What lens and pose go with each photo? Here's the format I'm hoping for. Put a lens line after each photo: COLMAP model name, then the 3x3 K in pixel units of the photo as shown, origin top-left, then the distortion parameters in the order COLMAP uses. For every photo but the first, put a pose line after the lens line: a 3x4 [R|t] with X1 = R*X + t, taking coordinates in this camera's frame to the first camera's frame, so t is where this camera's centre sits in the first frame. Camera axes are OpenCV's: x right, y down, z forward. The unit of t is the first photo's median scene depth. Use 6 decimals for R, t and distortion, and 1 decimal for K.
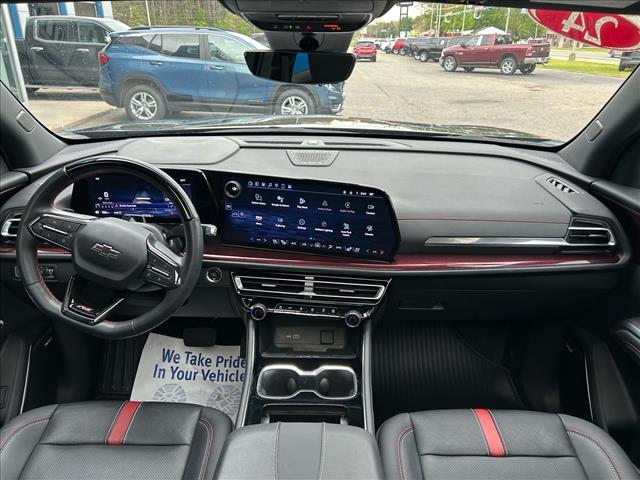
lens RADIAL K [[488.0, 0, 322.6], [0, 488.0, 240.5], [0, 0, 1]] dist [0.004386, -0.011794]
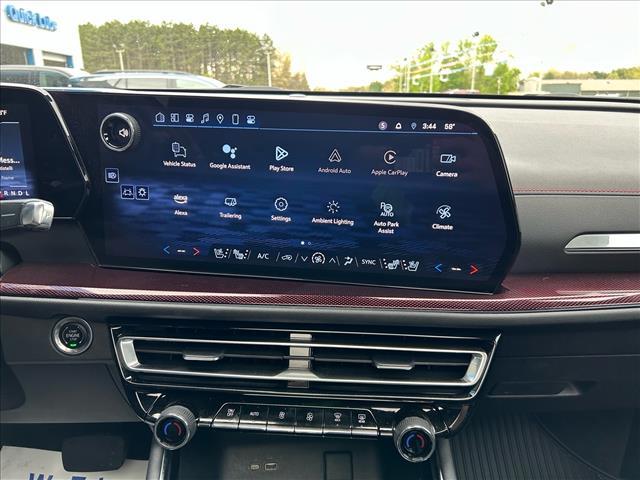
lens RADIAL K [[488.0, 0, 324.3], [0, 488.0, 240.6], [0, 0, 1]] dist [0.004386, -0.011794]
pose [[0.998442, -0.017390, 0.053028, -0.027801], [0.023498, 0.992874, -0.116827, 0.044715], [-0.050619, 0.117891, 0.991736, 0.578744]]
